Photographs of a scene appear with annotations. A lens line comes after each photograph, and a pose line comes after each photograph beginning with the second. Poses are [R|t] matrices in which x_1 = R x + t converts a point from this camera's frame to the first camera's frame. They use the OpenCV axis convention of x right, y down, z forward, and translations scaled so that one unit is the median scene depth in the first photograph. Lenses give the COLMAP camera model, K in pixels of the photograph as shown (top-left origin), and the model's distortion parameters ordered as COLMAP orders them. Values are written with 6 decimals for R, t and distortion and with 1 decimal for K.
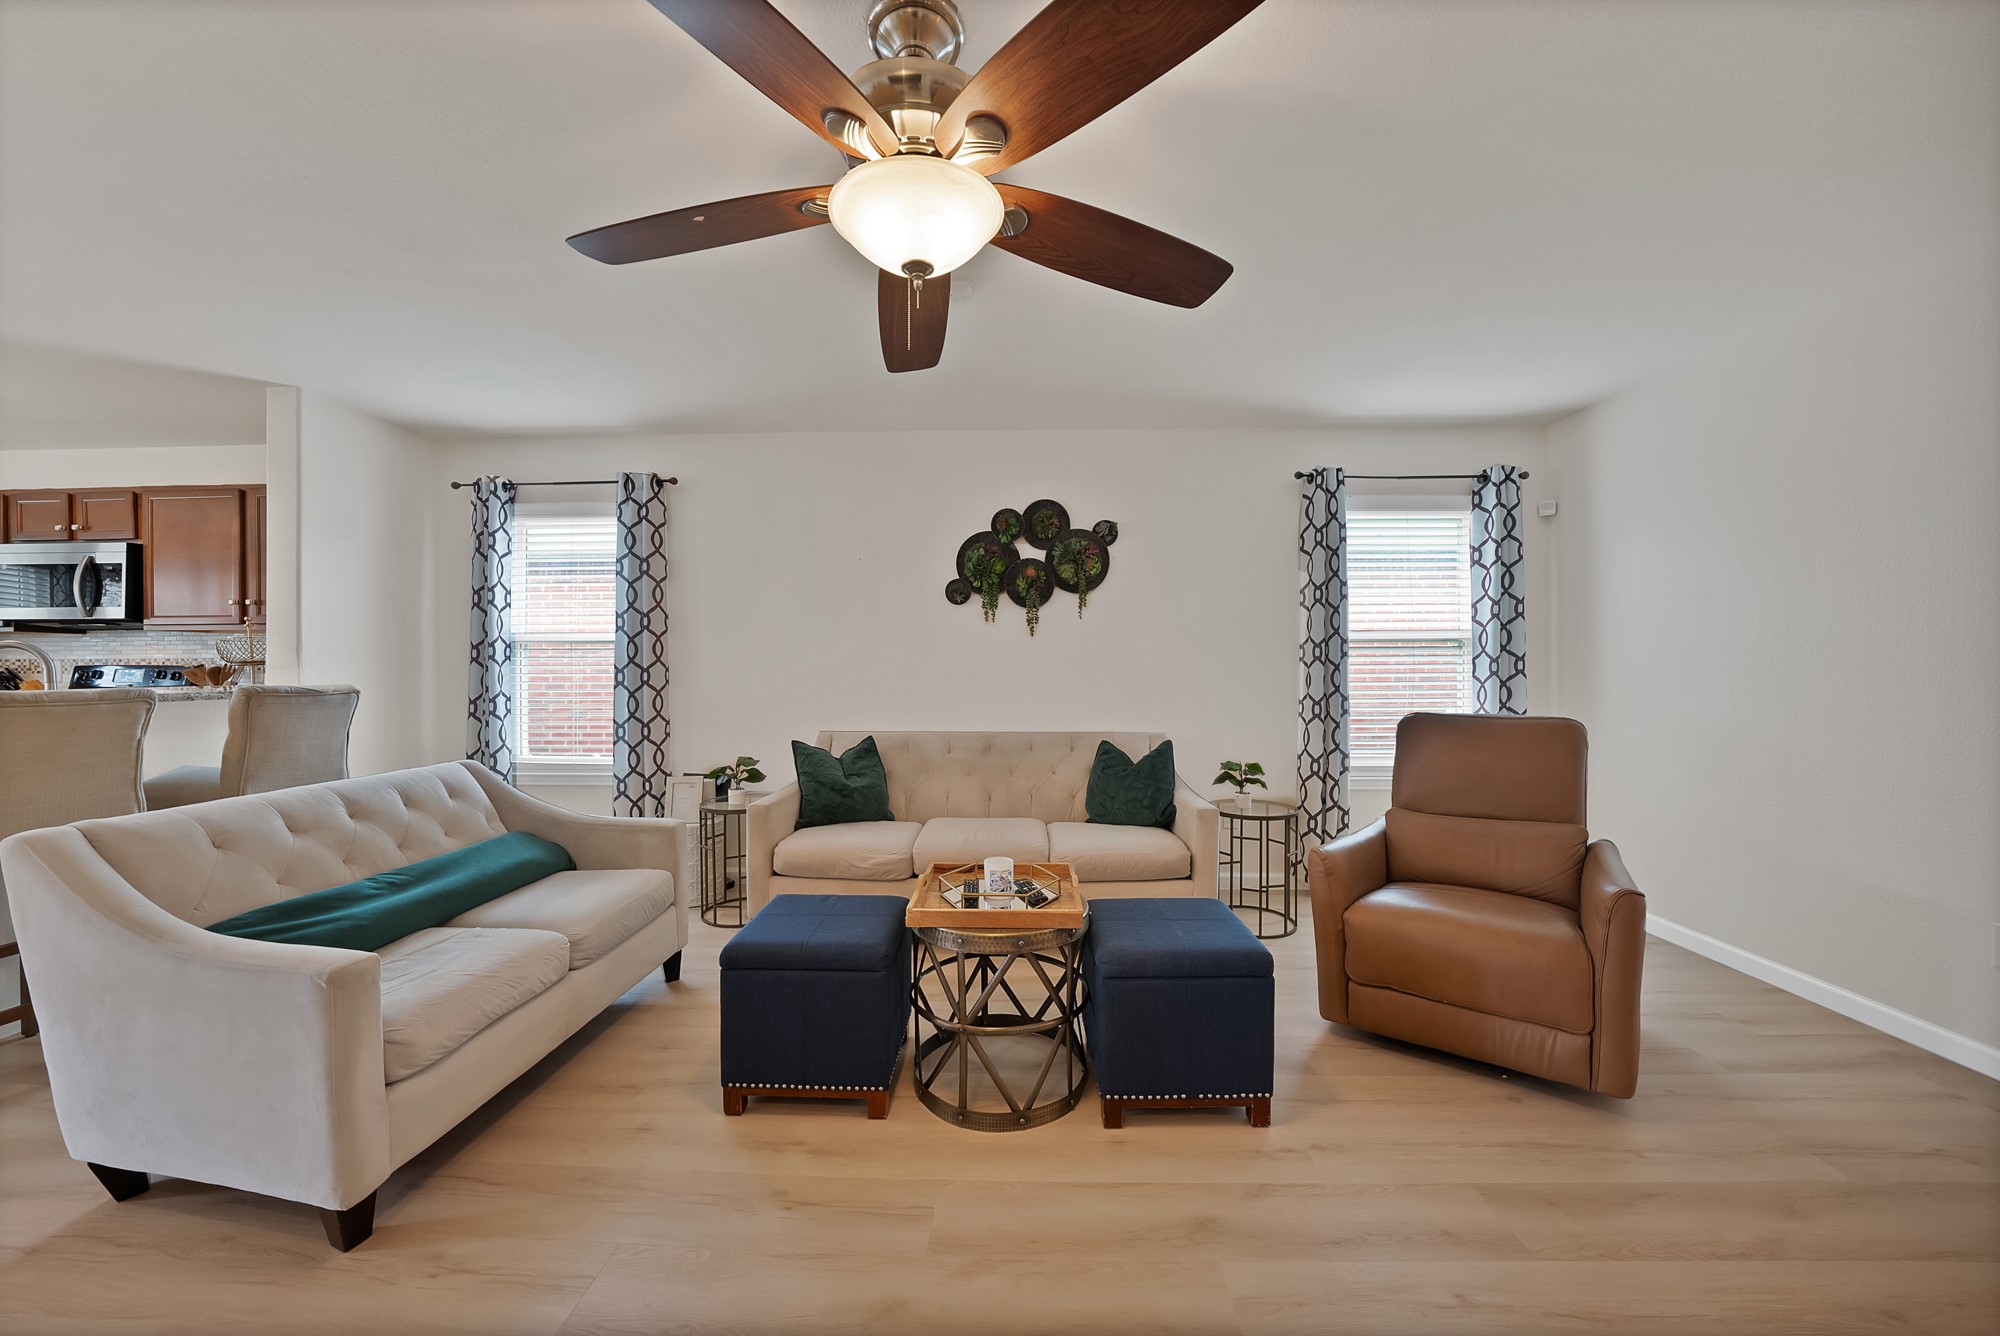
lens RADIAL K [[716.9, 0, 1000.3], [0, 716.9, 671.5], [0, 0, 1]] dist [-0.024828, 0.001074]
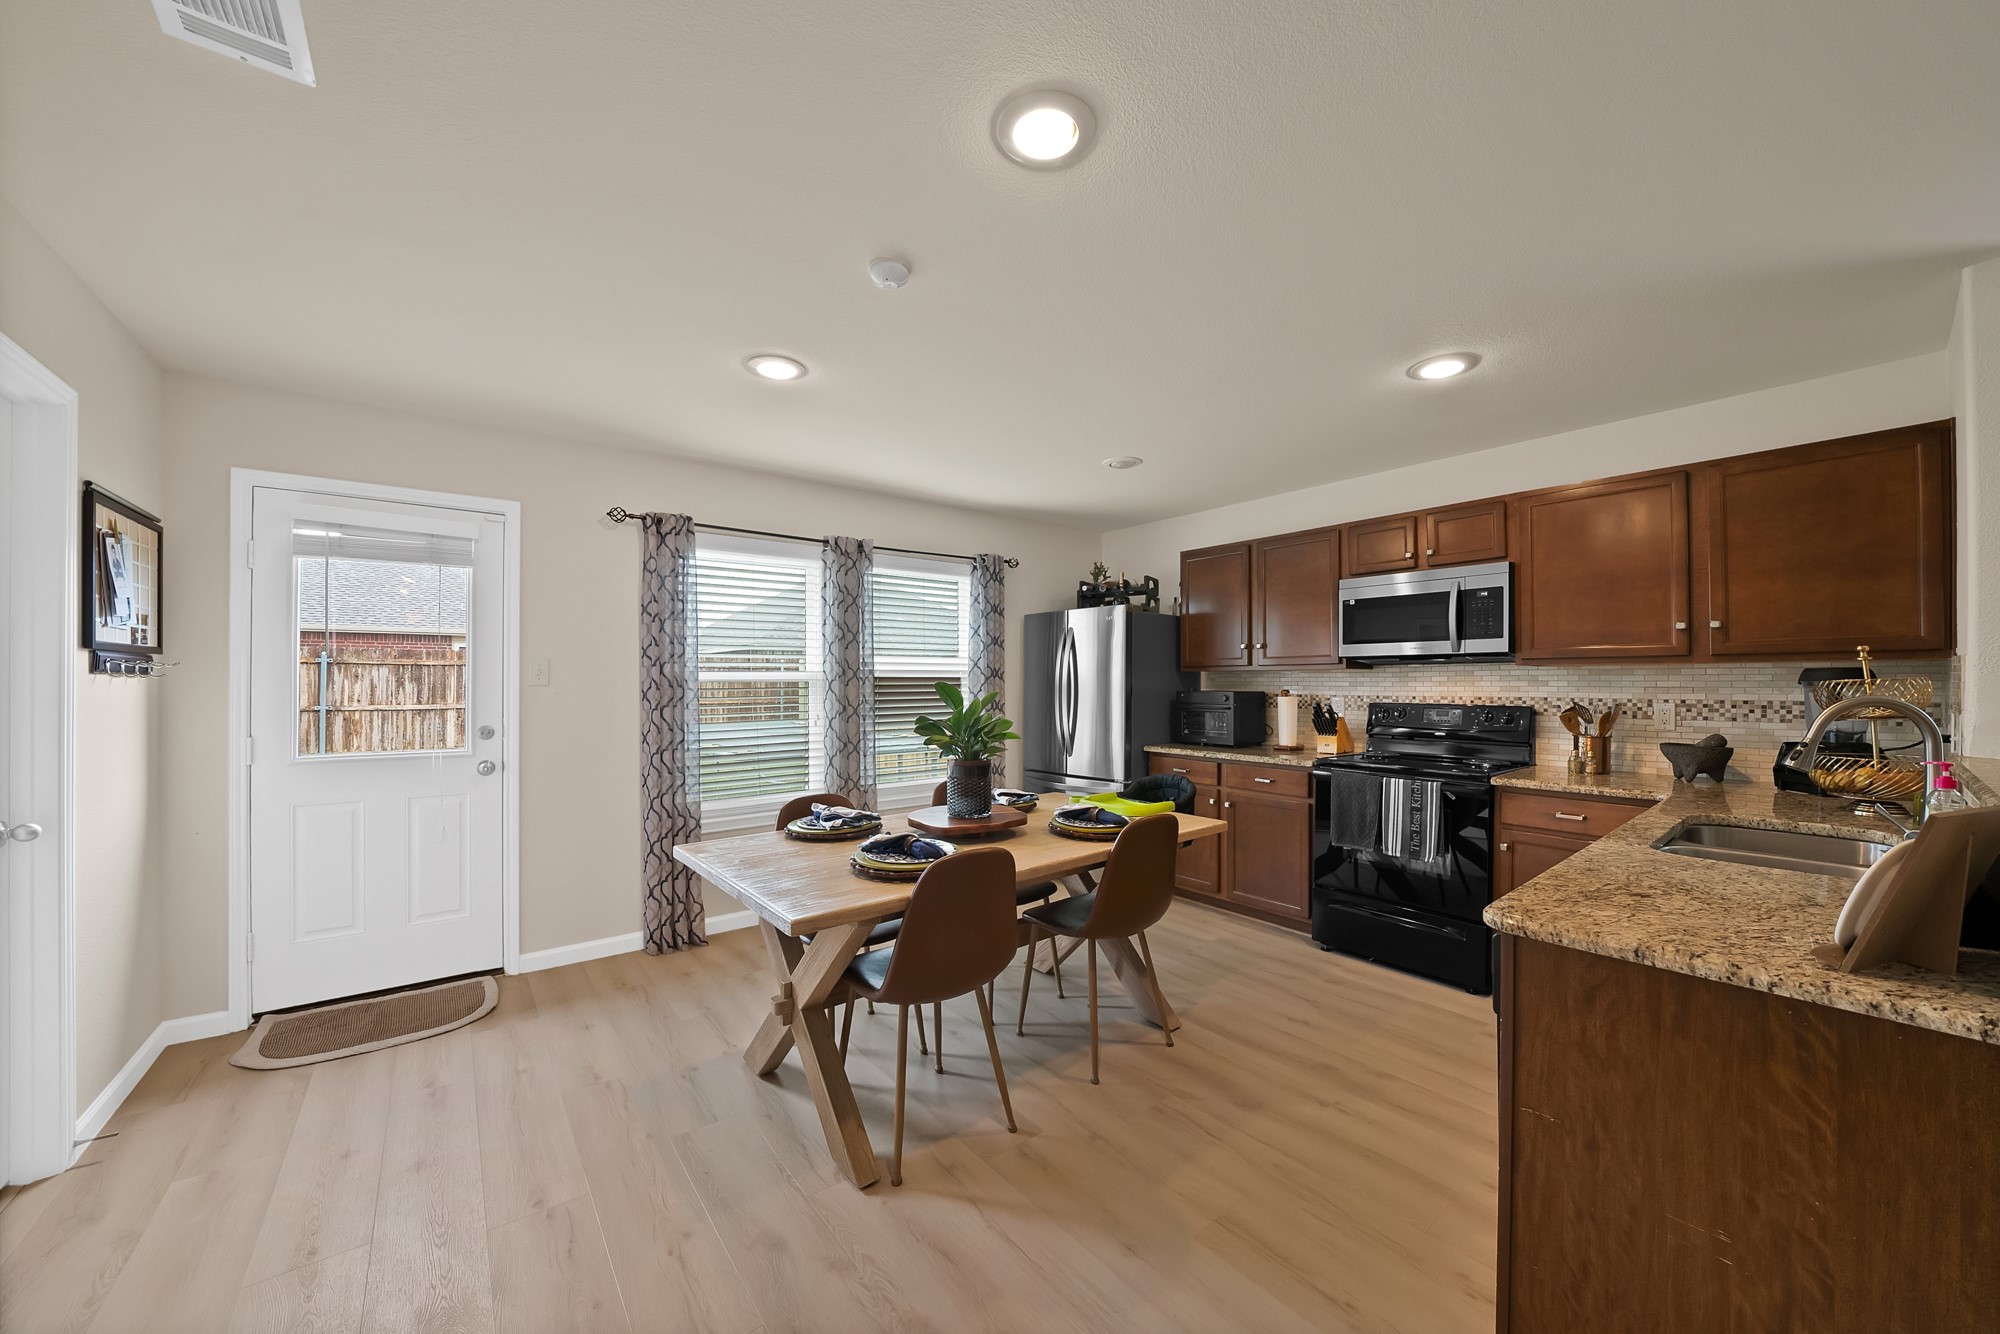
lens RADIAL K [[716.9, 0, 998.7], [0, 716.9, 679.3], [0, 0, 1]] dist [-0.024828, 0.001074]
pose [[0.637798, -0.001266, -0.770203, -0.960977], [-0.004740, 0.999973, -0.005569, -0.034321], [0.770189, 0.007203, 0.637775, -0.024131]]
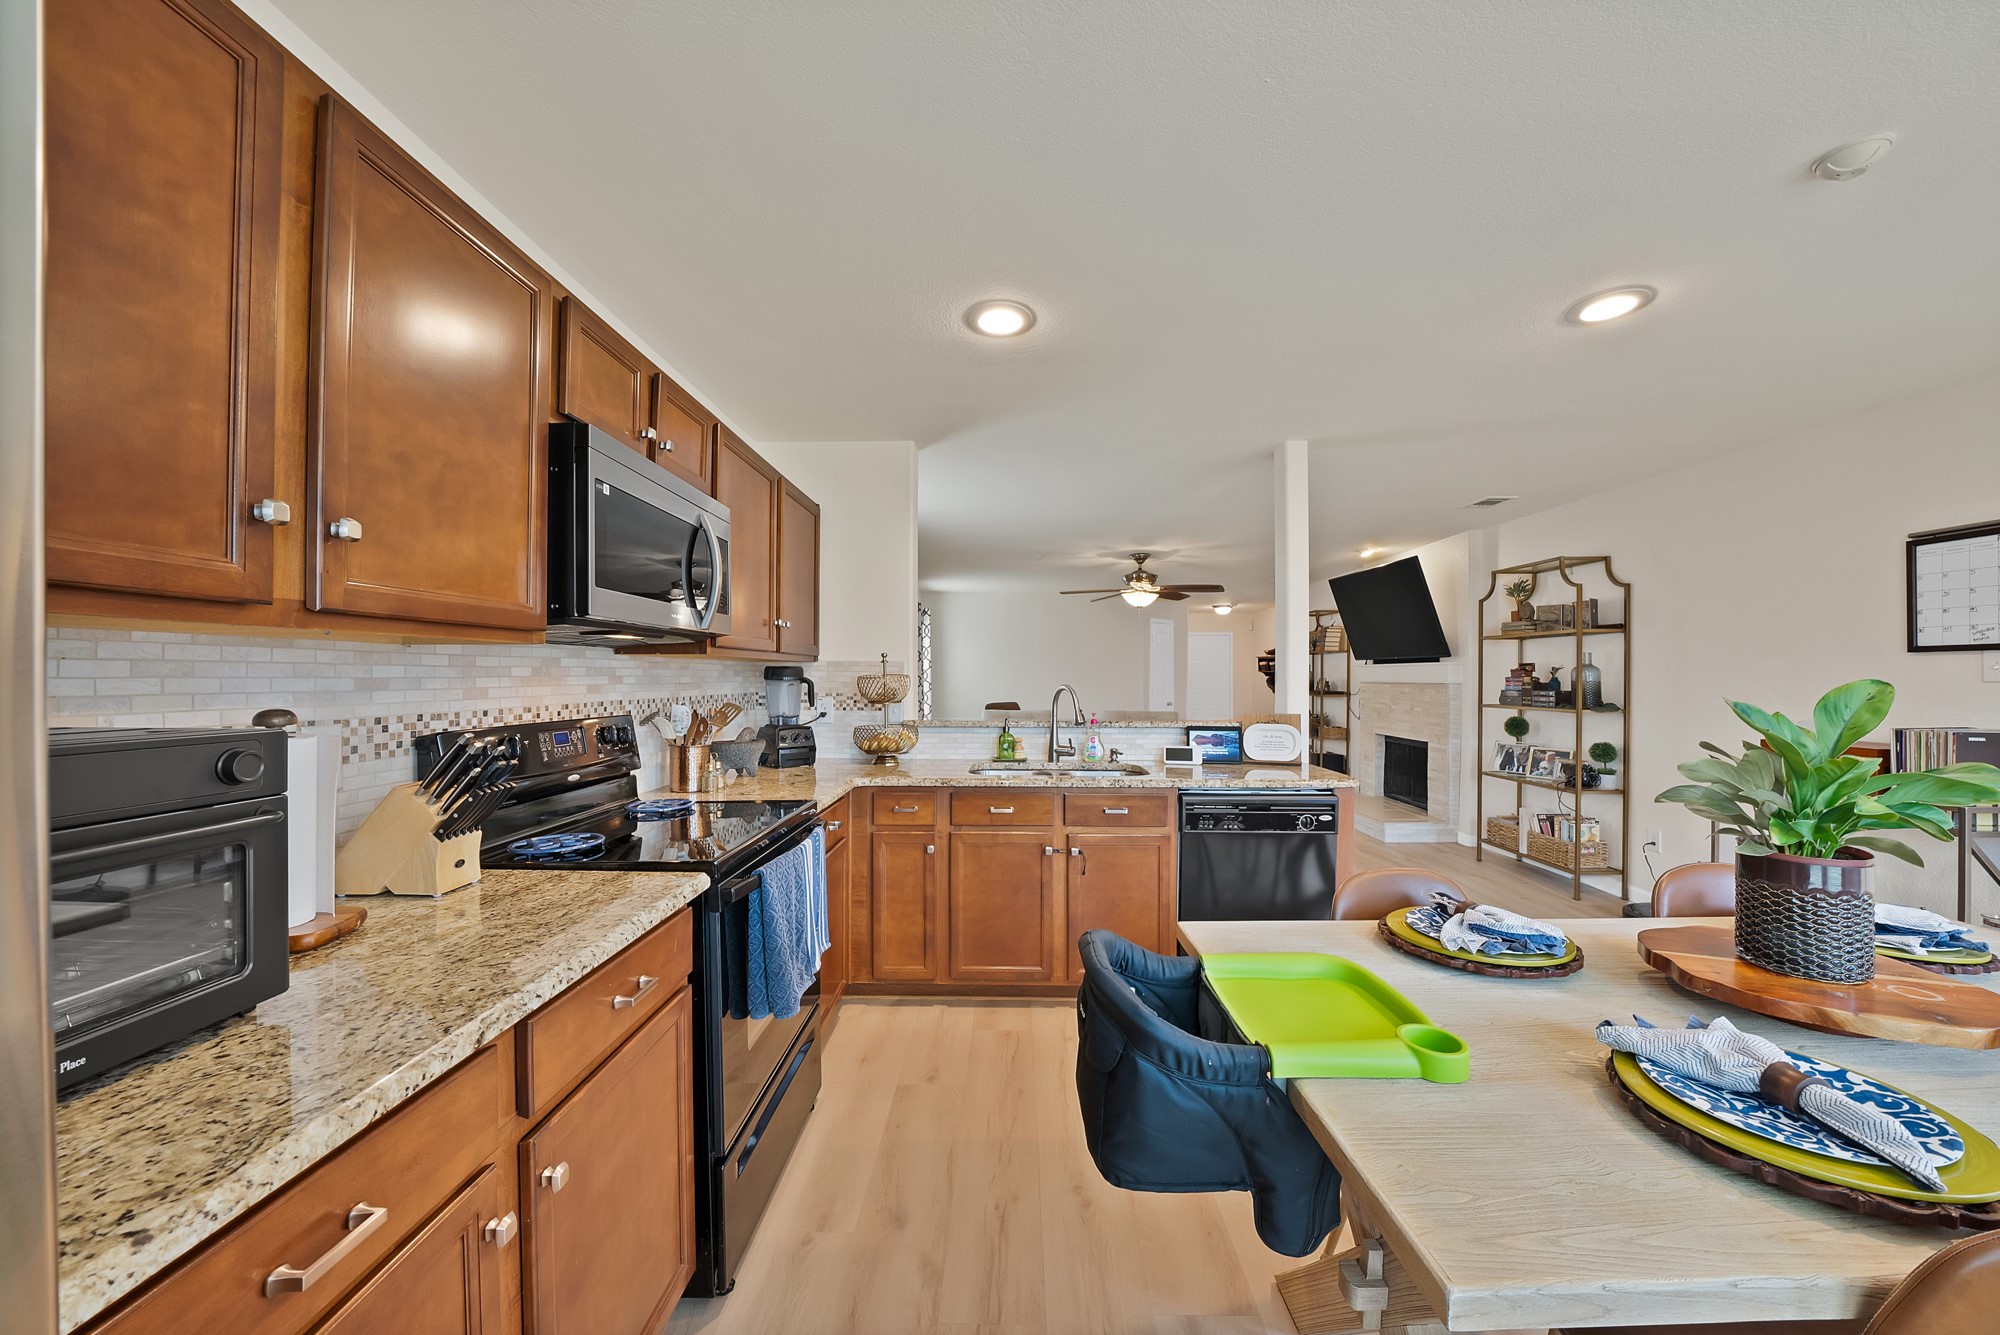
lens RADIAL K [[716.9, 0, 1008.9], [0, 716.9, 671.0], [0, 0, 1]] dist [-0.024828, 0.001074]
pose [[-0.024790, 0.009326, 0.999649, -1.820916], [0.004509, 0.999947, -0.009217, -0.038283], [-0.999683, 0.004279, -0.024830, 0.751814]]
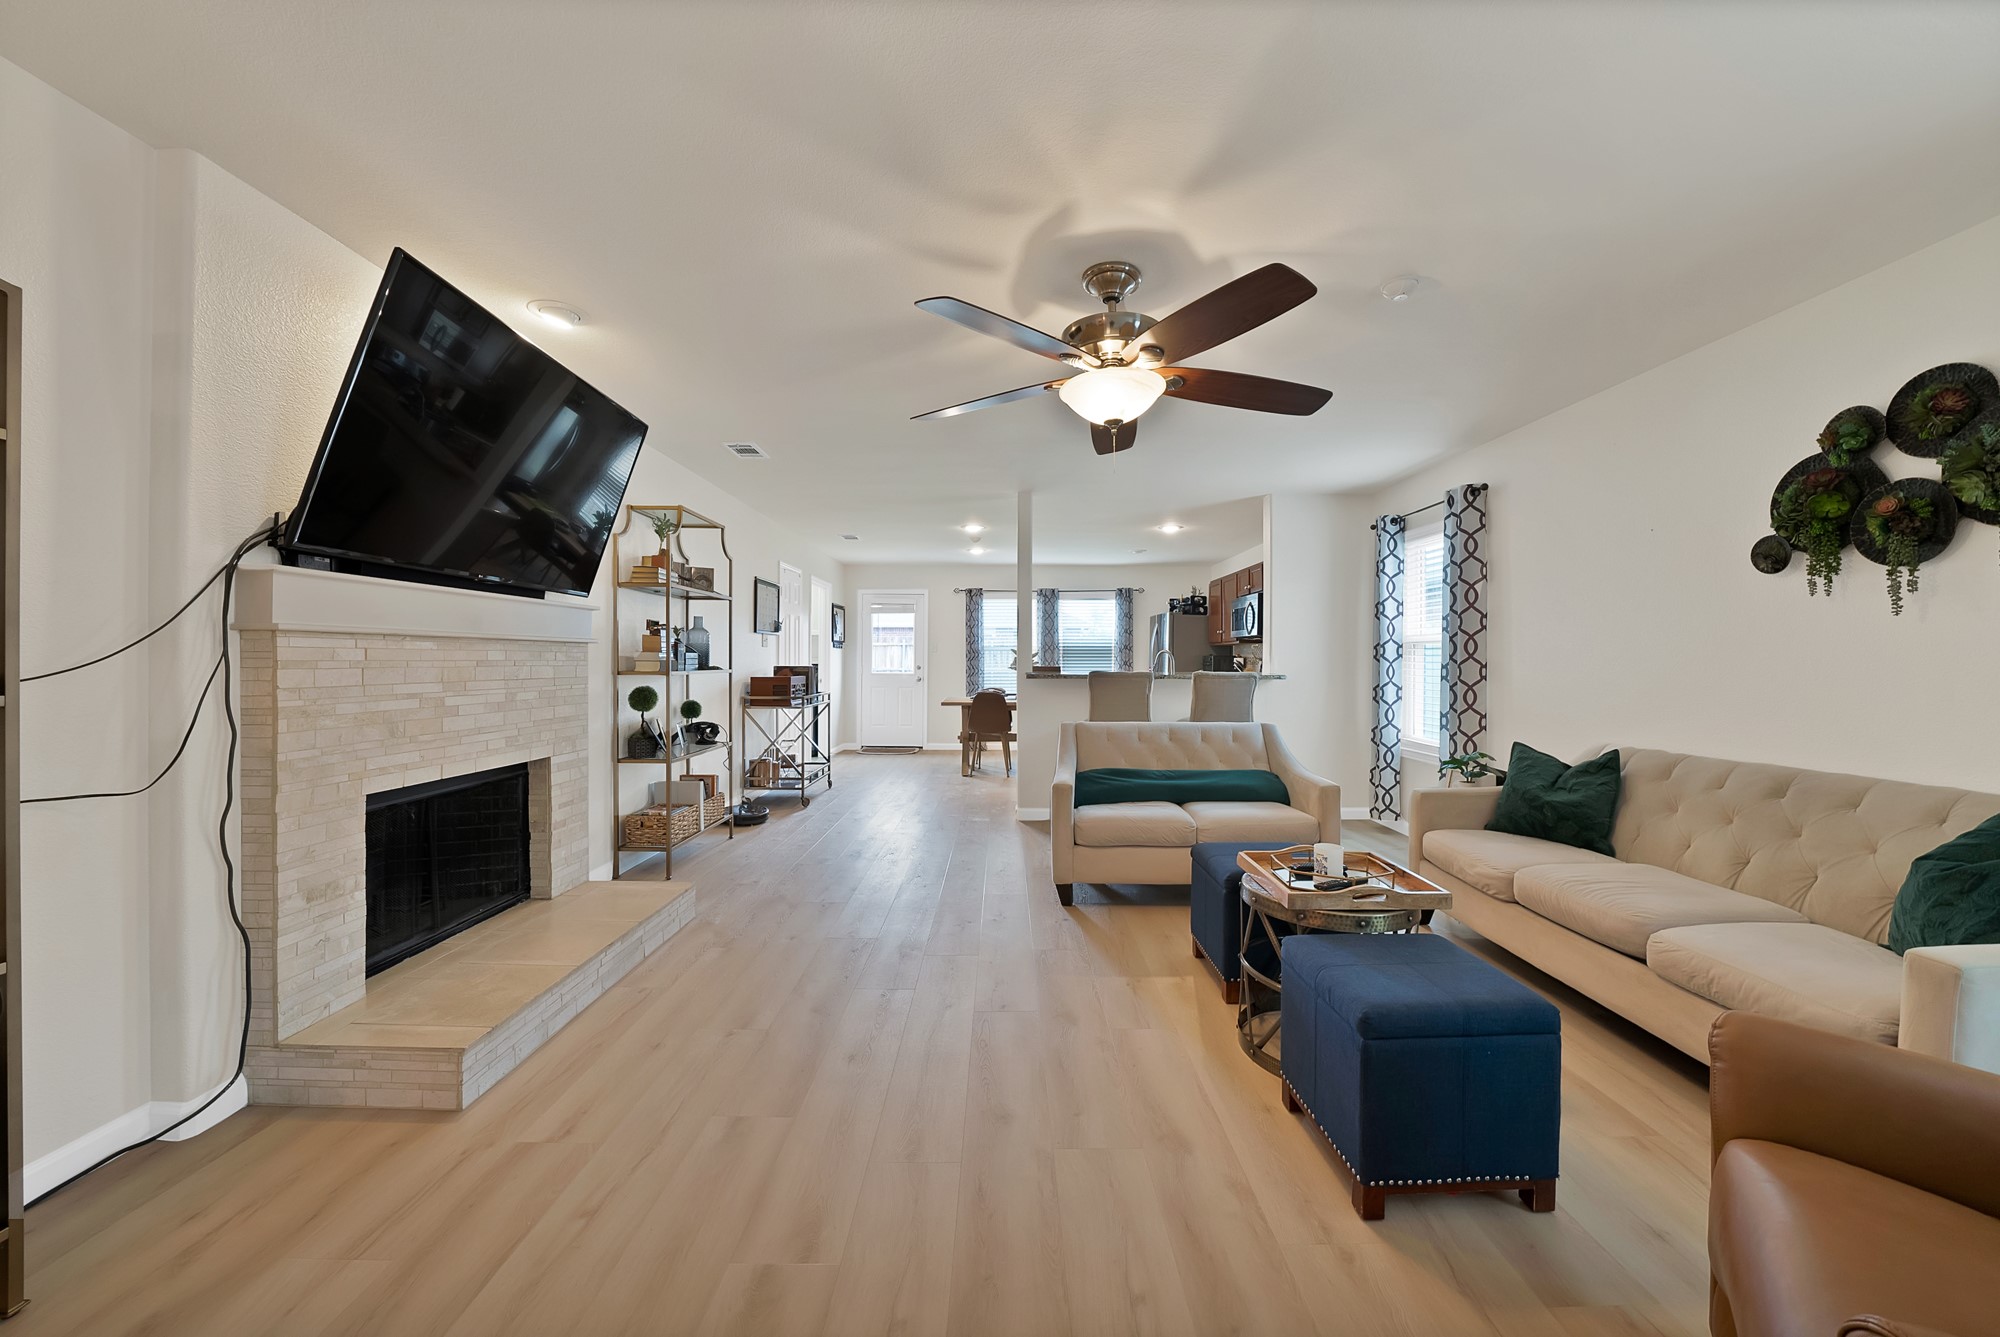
lens RADIAL K [[716.9, 0, 1011.1], [0, 716.9, 659.8], [0, 0, 1]] dist [-0.024828, 0.001074]
pose [[0.041674, 0.001597, -0.999130, 0.571265], [-0.009780, 0.999951, 0.001190, -0.006618], [0.999083, 0.009722, 0.041688, 0.264082]]
